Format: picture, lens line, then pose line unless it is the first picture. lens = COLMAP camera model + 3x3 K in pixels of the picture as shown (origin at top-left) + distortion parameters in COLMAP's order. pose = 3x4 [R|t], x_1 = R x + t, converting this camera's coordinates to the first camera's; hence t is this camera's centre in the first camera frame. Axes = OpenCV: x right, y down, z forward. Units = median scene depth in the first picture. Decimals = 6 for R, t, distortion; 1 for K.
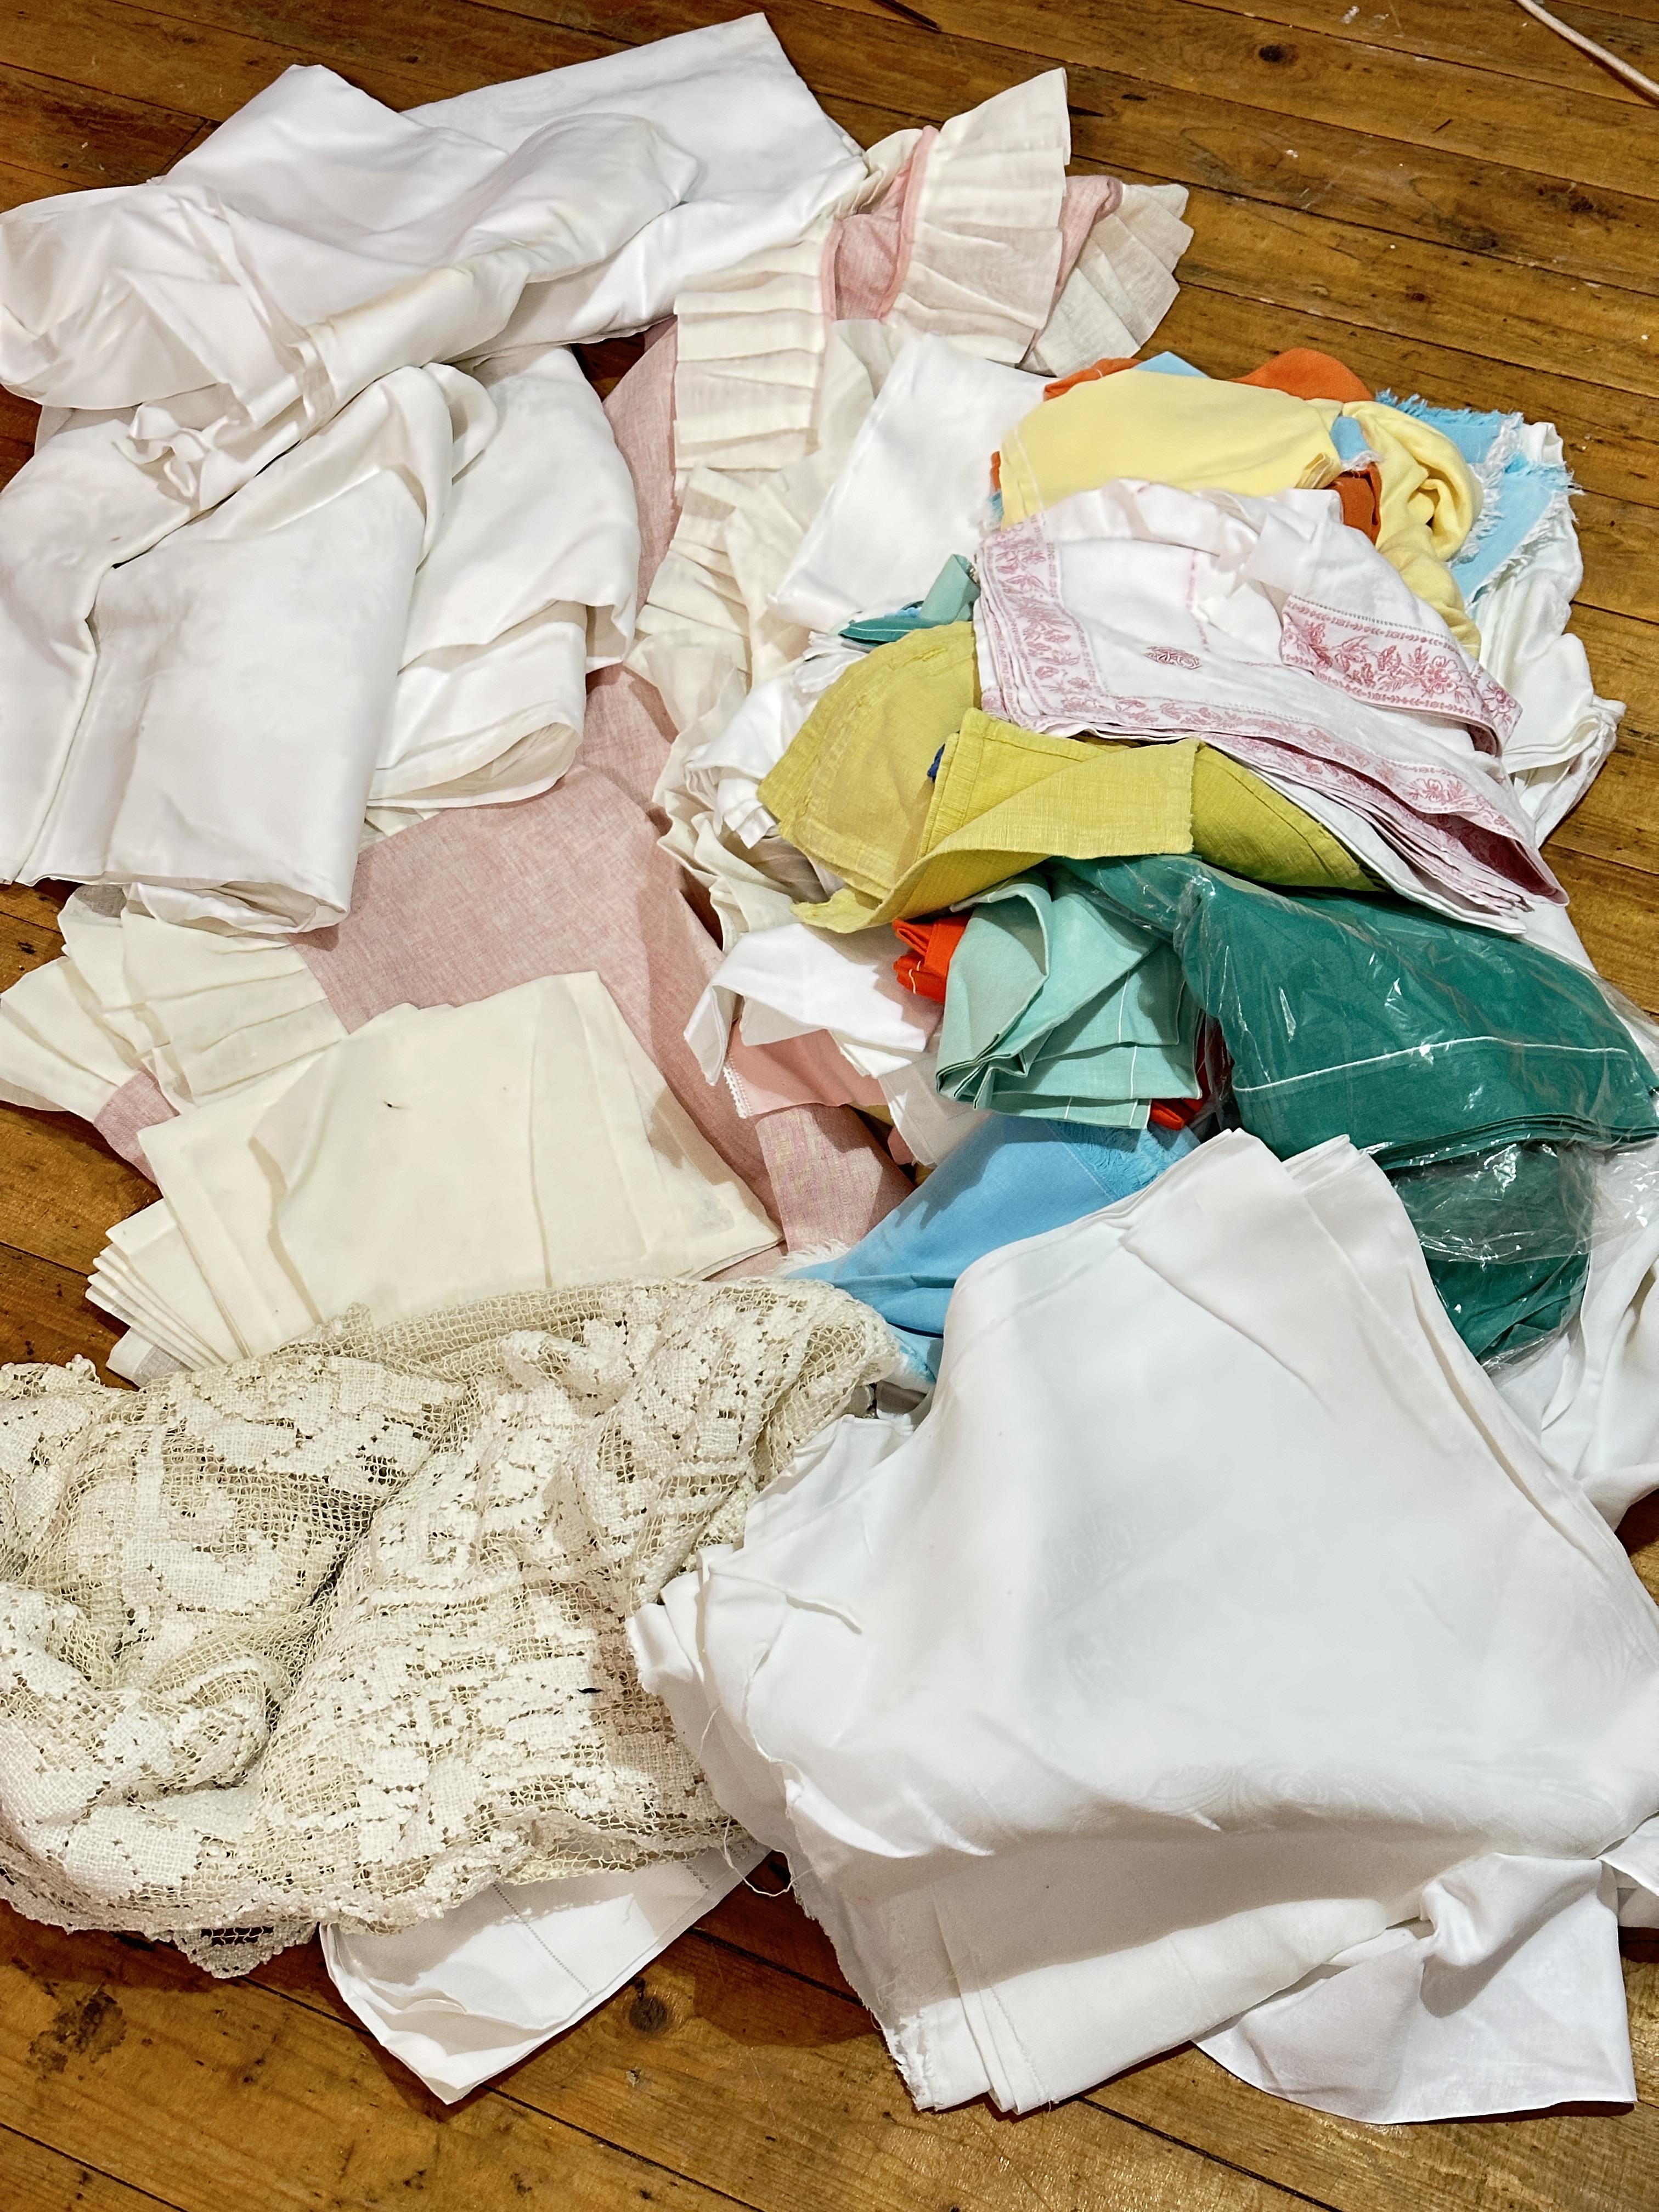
lens RADIAL K [[3080.4, 0, 850.2], [0, 3080.4, 1108.6], [0, 0, 1]] dist [0.107385, 0.000000]
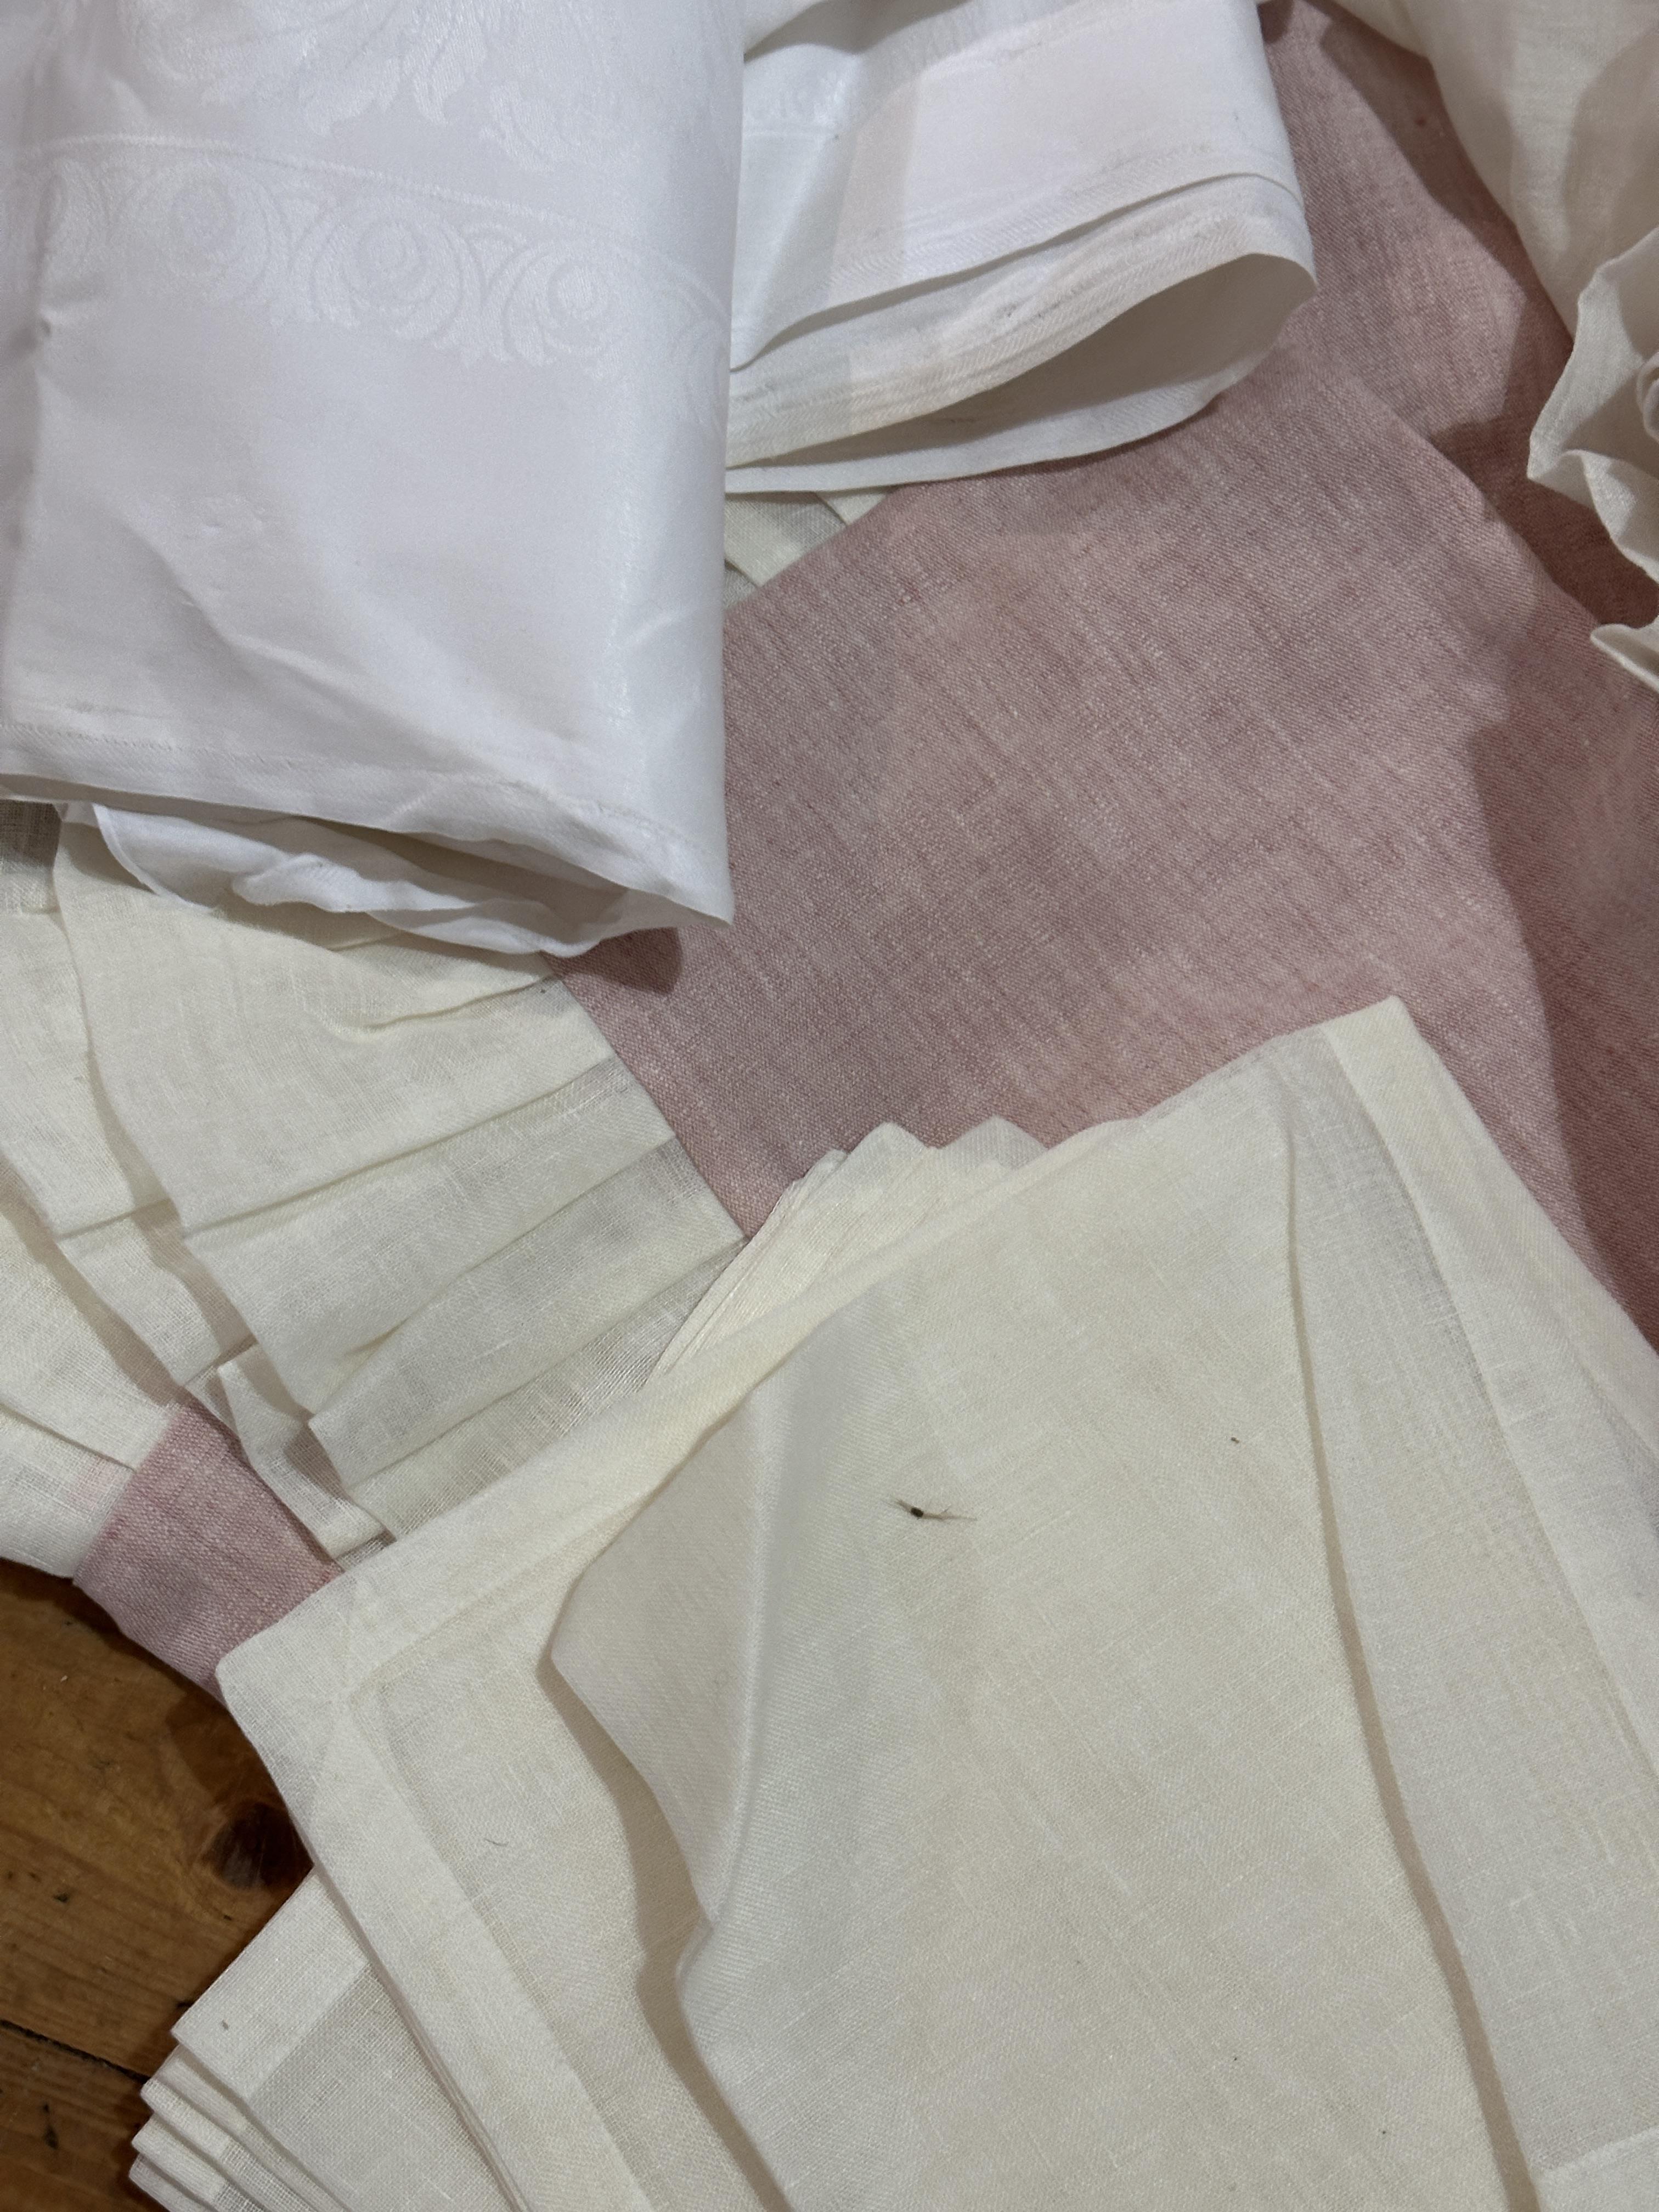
lens RADIAL K [[3080.4, 0, 806.8], [0, 3080.4, 1111.2], [0, 0, 1]] dist [0.107385, 0.000000]
pose [[0.997982, -0.052921, 0.035077, -0.165184], [0.038124, 0.941284, 0.335455, -0.156236], [-0.050770, -0.333441, 0.941403, 0.660035]]
